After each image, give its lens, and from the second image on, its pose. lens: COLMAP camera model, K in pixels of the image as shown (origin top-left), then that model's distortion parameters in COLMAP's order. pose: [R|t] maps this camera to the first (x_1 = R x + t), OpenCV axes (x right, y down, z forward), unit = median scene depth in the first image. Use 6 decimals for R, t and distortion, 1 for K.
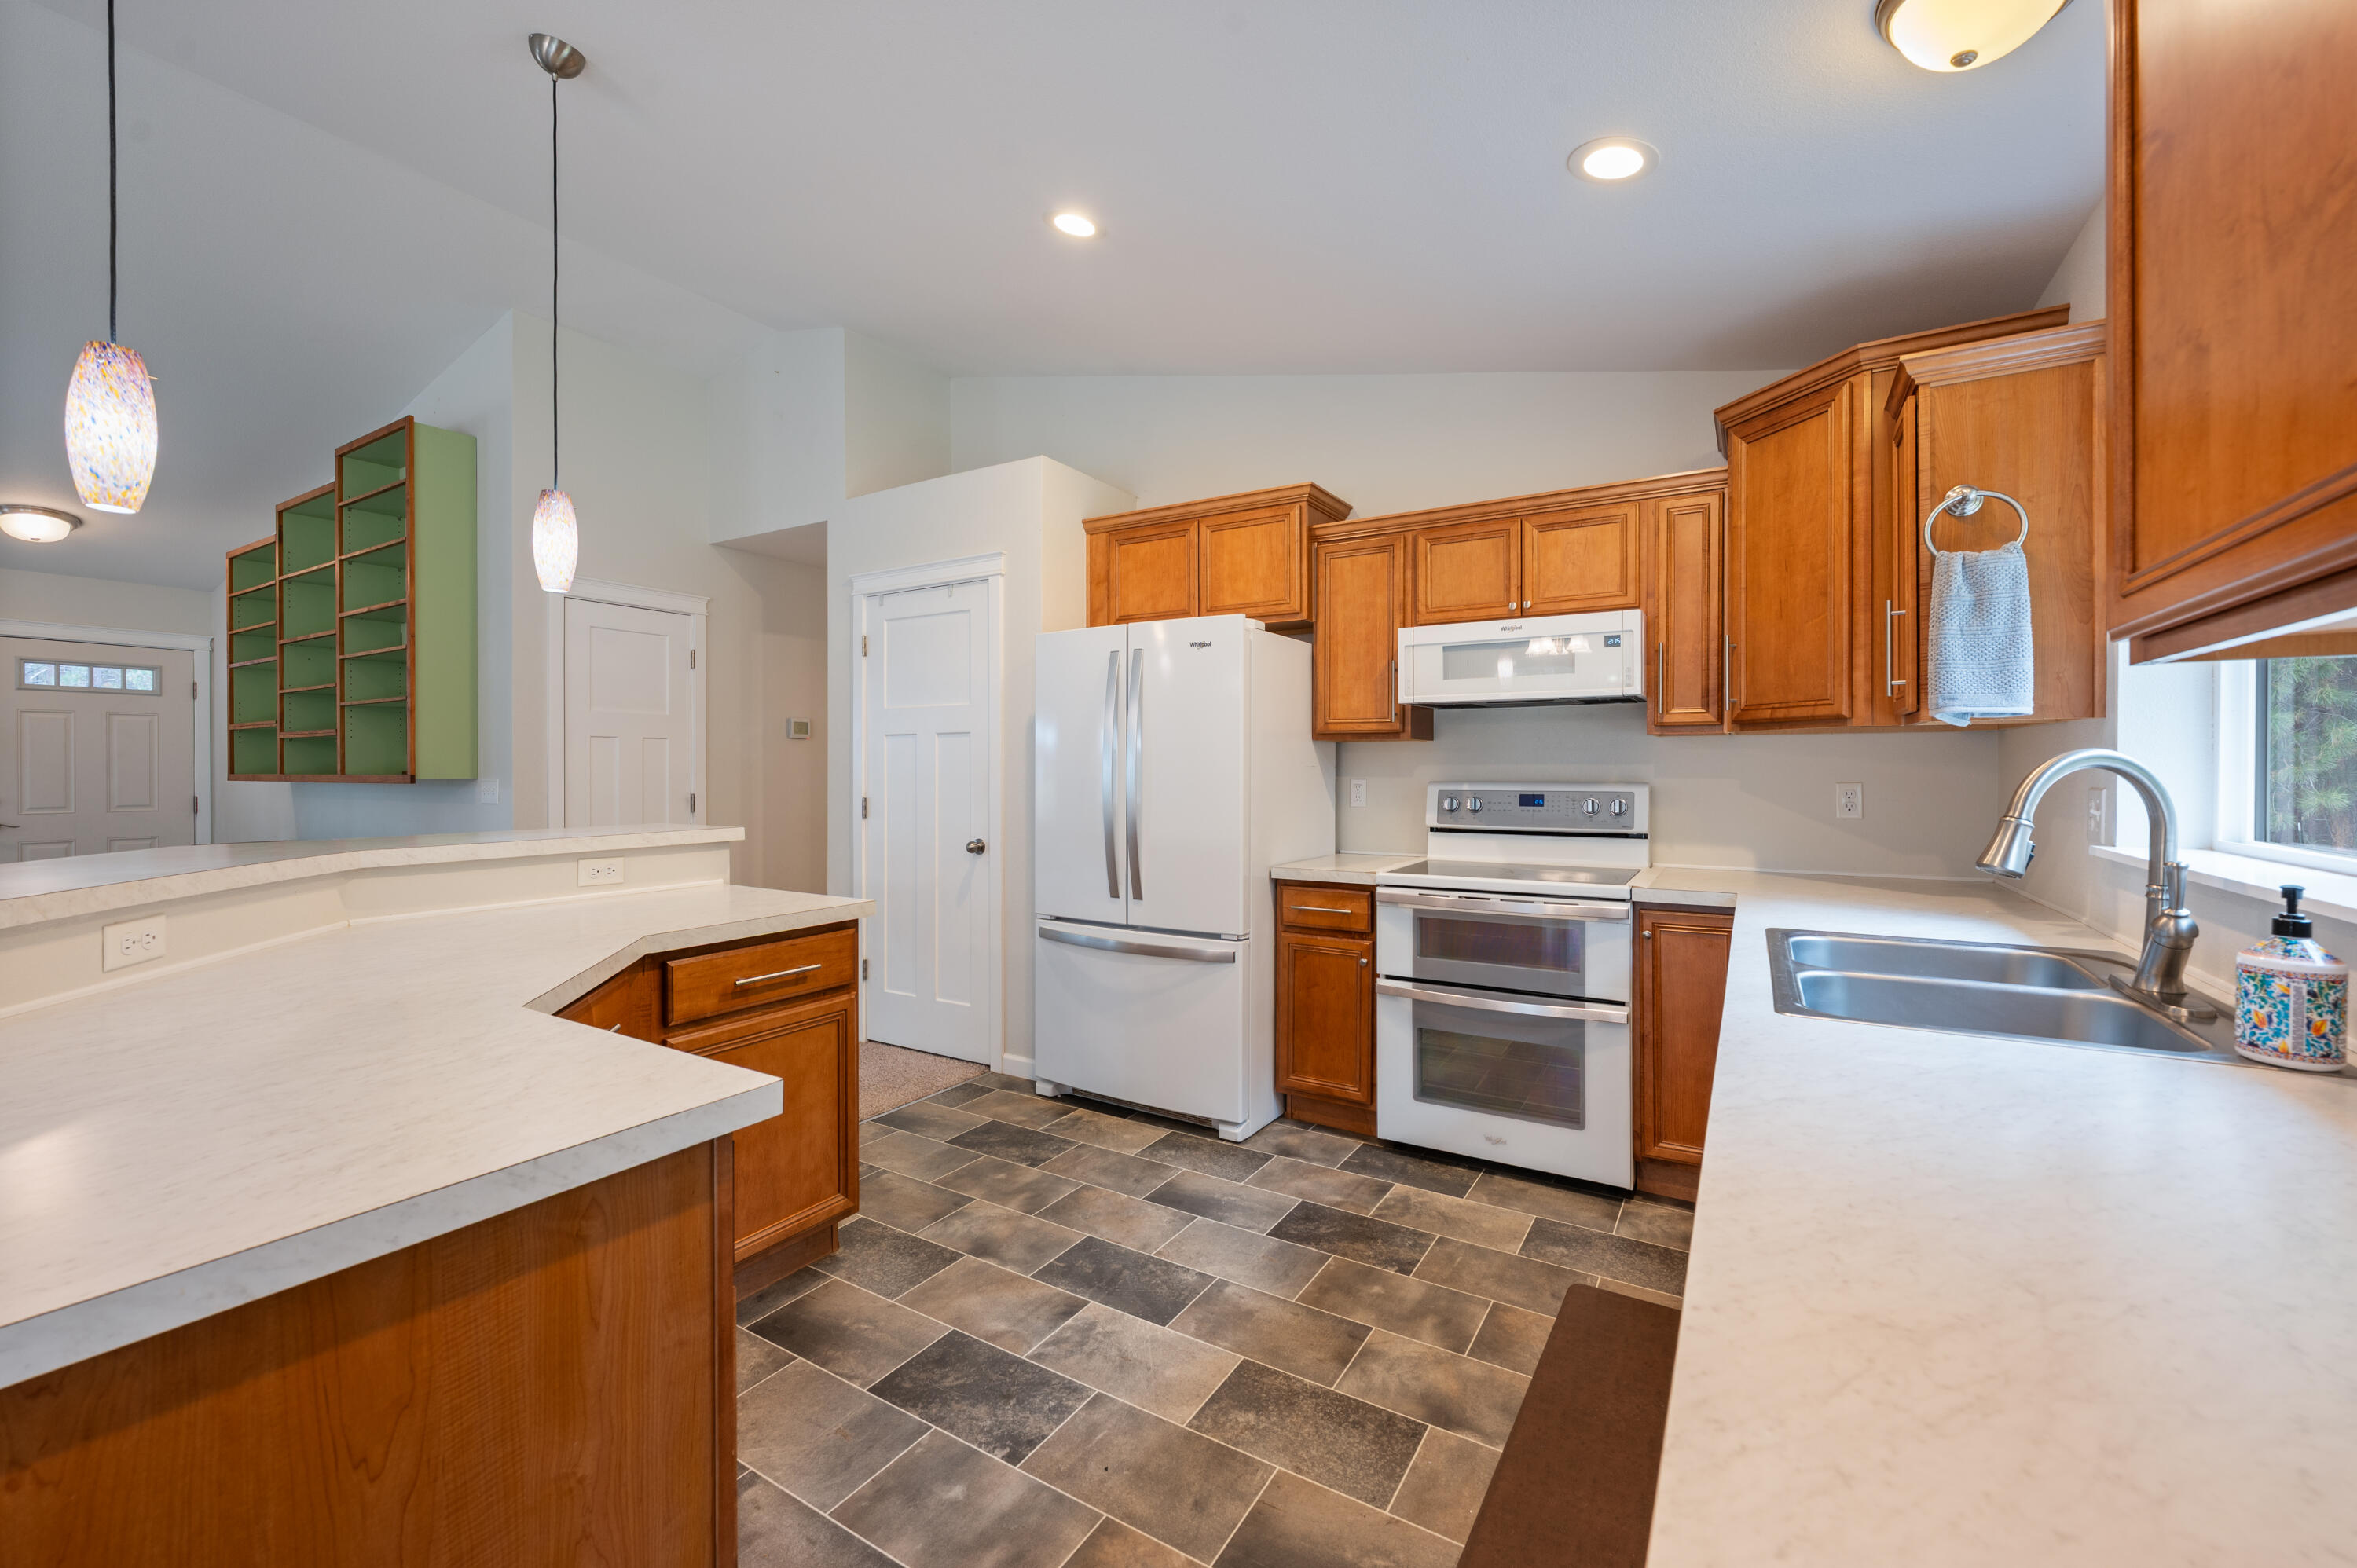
lens RADIAL K [[952.5, 0, 1181.5], [0, 952.5, 773.3], [0, 0, 1]] dist [-0.000575, 0.000043]
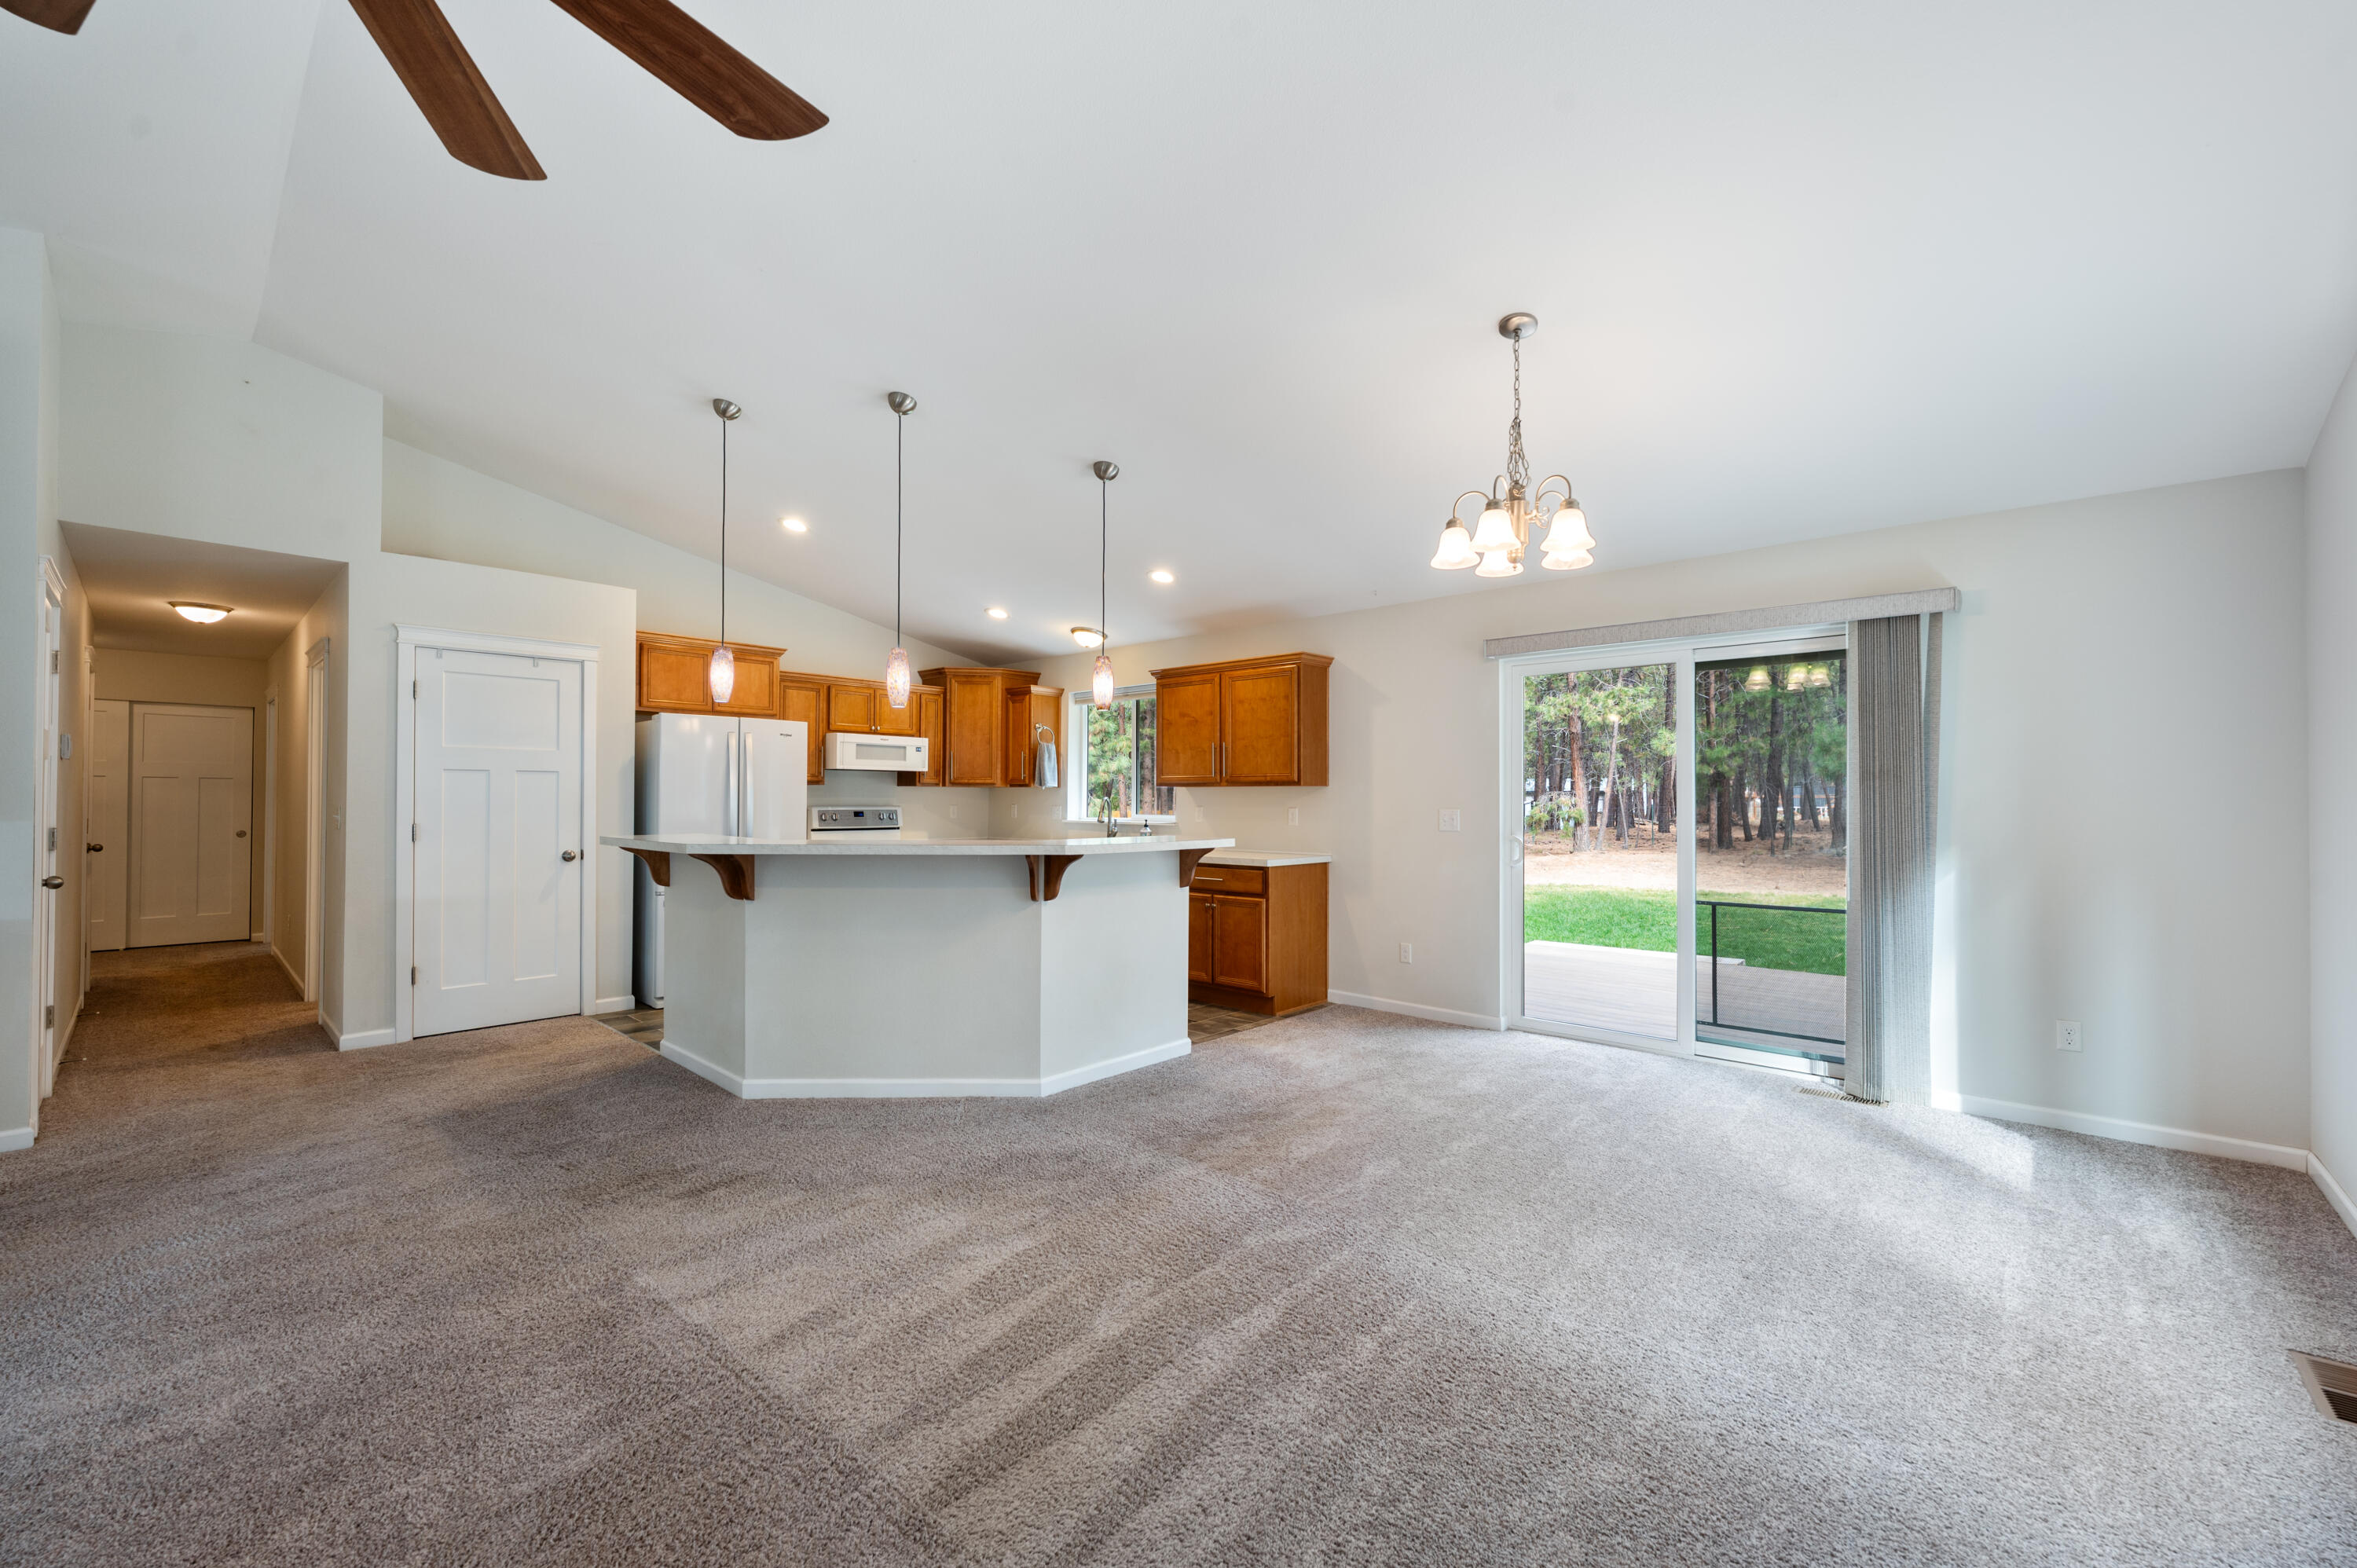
lens RADIAL K [[934.1, 0, 1219.7], [0, 934.1, 792.6], [0, 0, 1]] dist [0.000842, 0.000299]
pose [[0.154367, 0.008243, 0.987979, -2.465846], [0.000797, 0.999964, -0.008468, -0.003686], [-0.988013, 0.002094, 0.154355, -0.221039]]
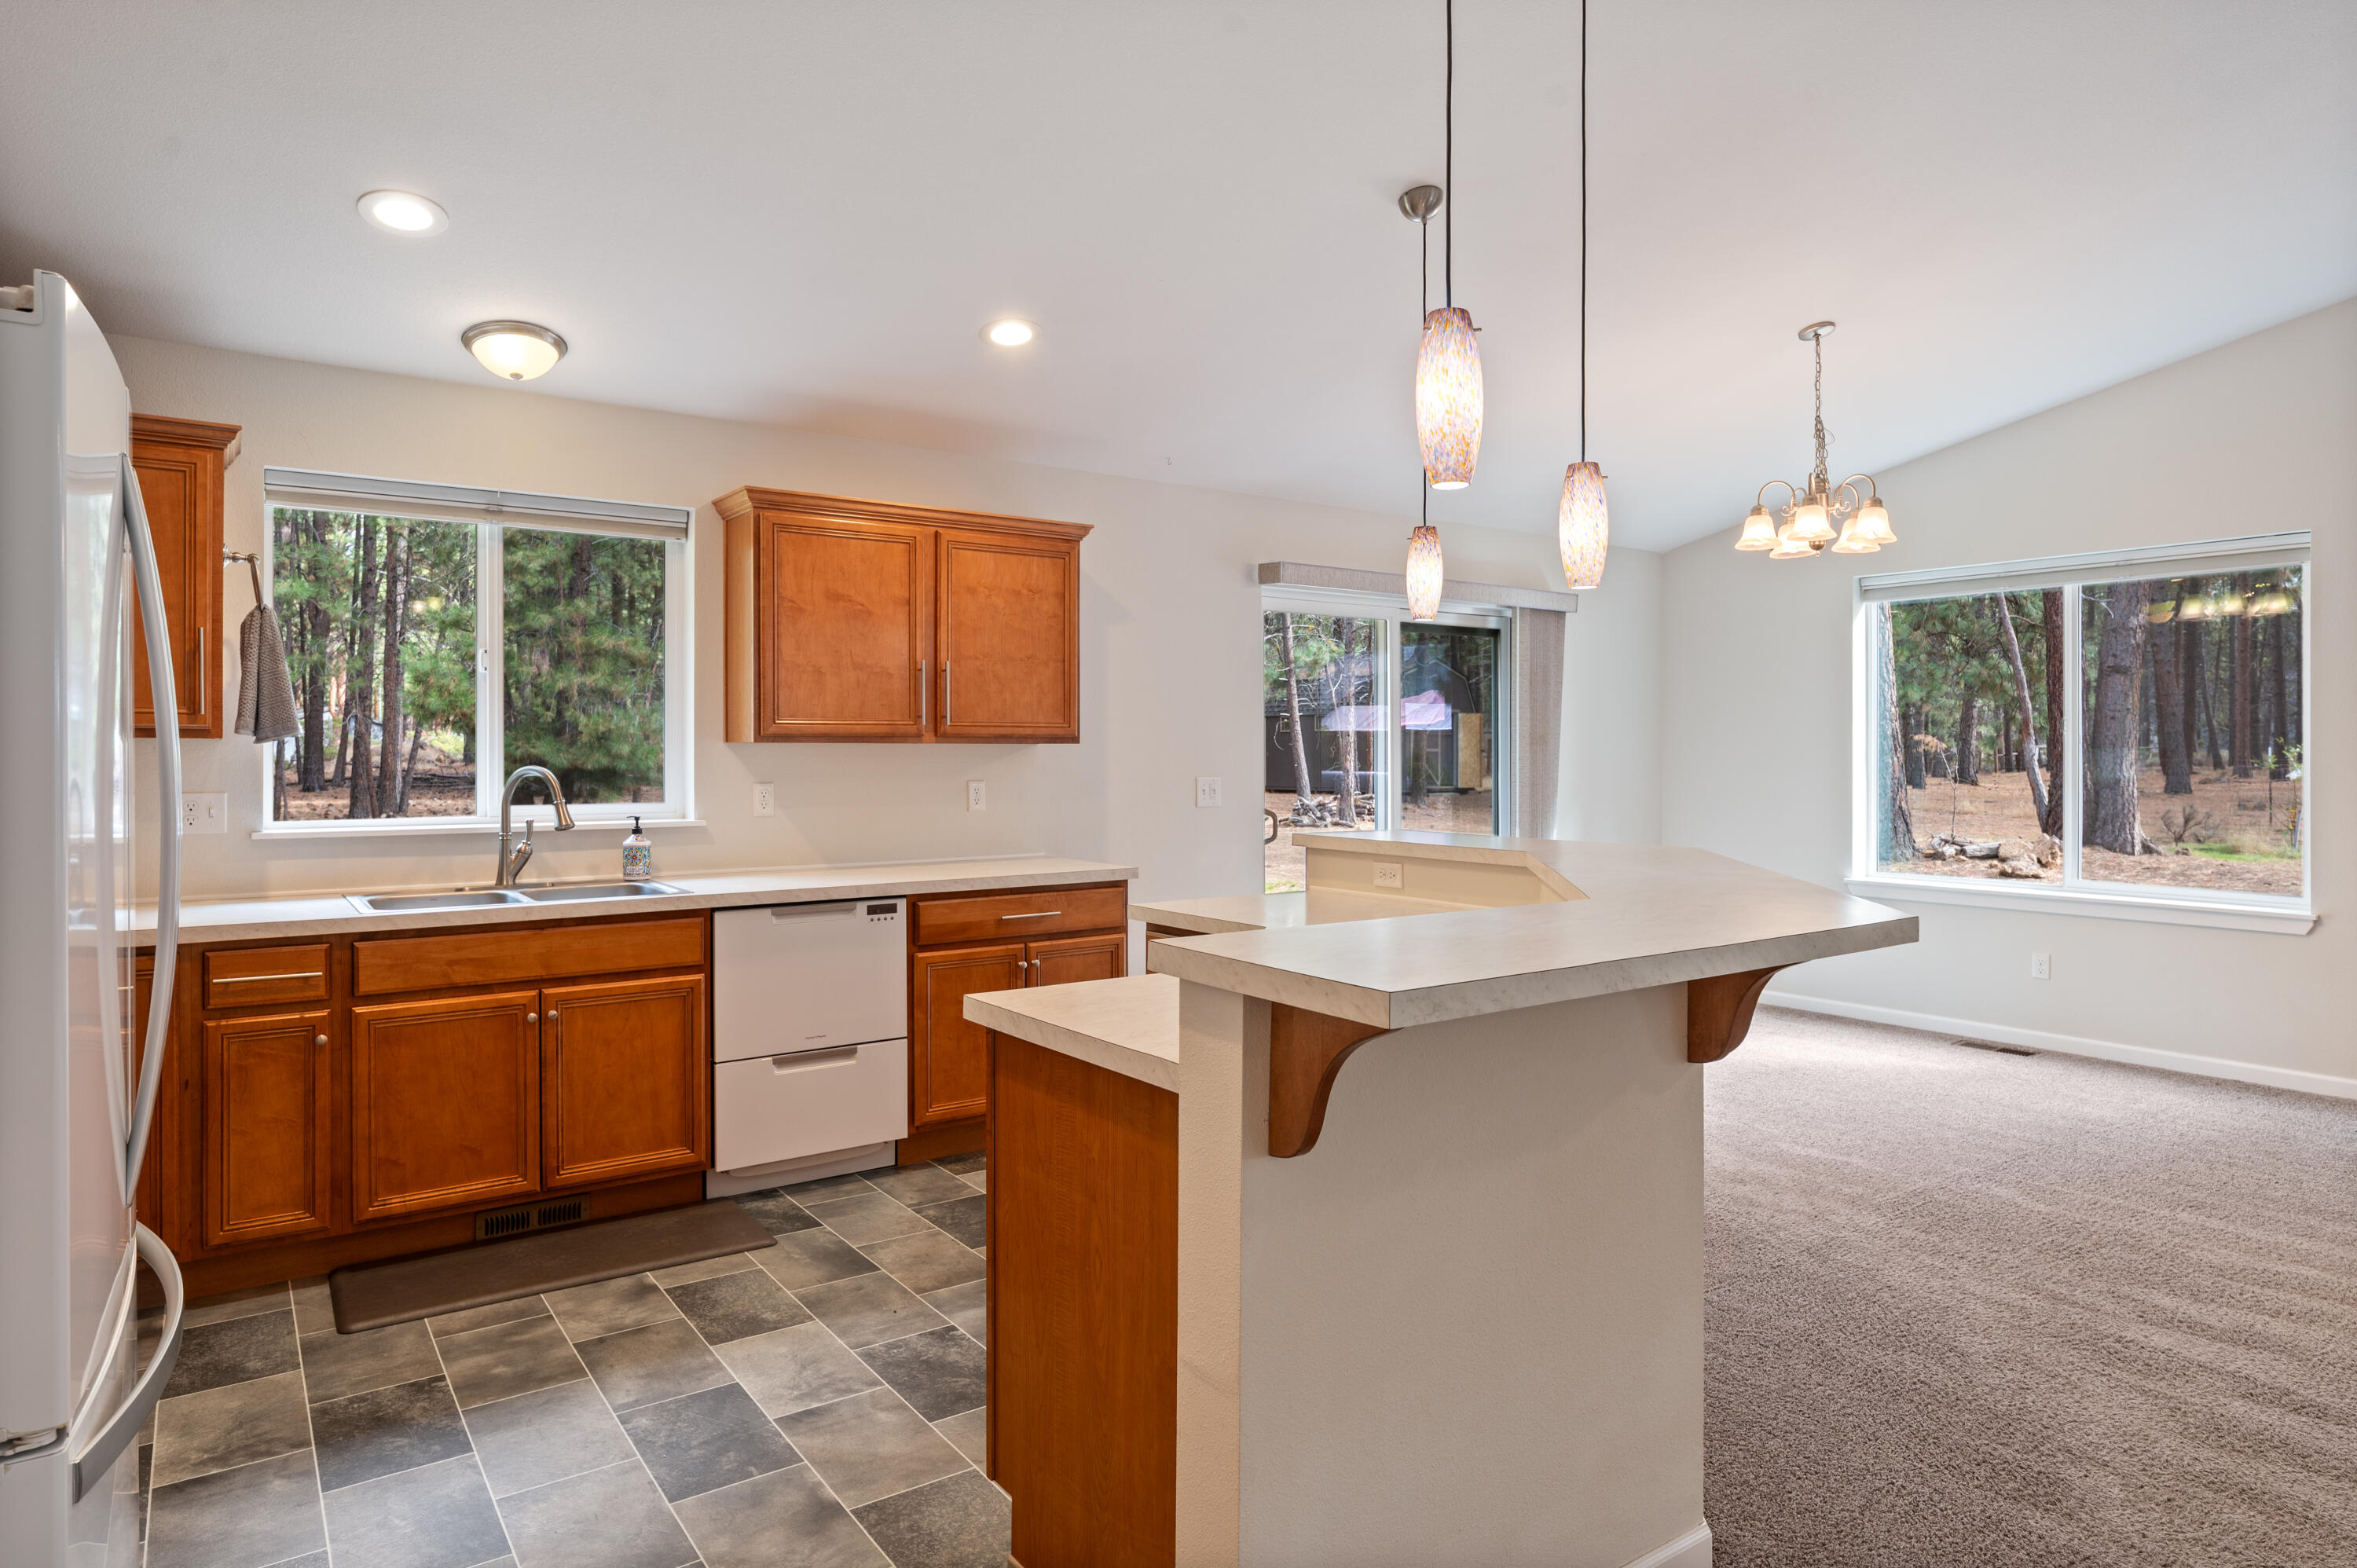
lens RADIAL K [[1348.3, 0, 1171.7], [0, 1348.3, 757.2], [0, 0, 1]] dist [-0.001838, -0.000979]
pose [[-0.920260, -0.002992, 0.391296, -0.902892], [0.000761, 0.999955, 0.009437, -0.044440], [-0.391306, 0.008982, -0.920217, 1.991954]]
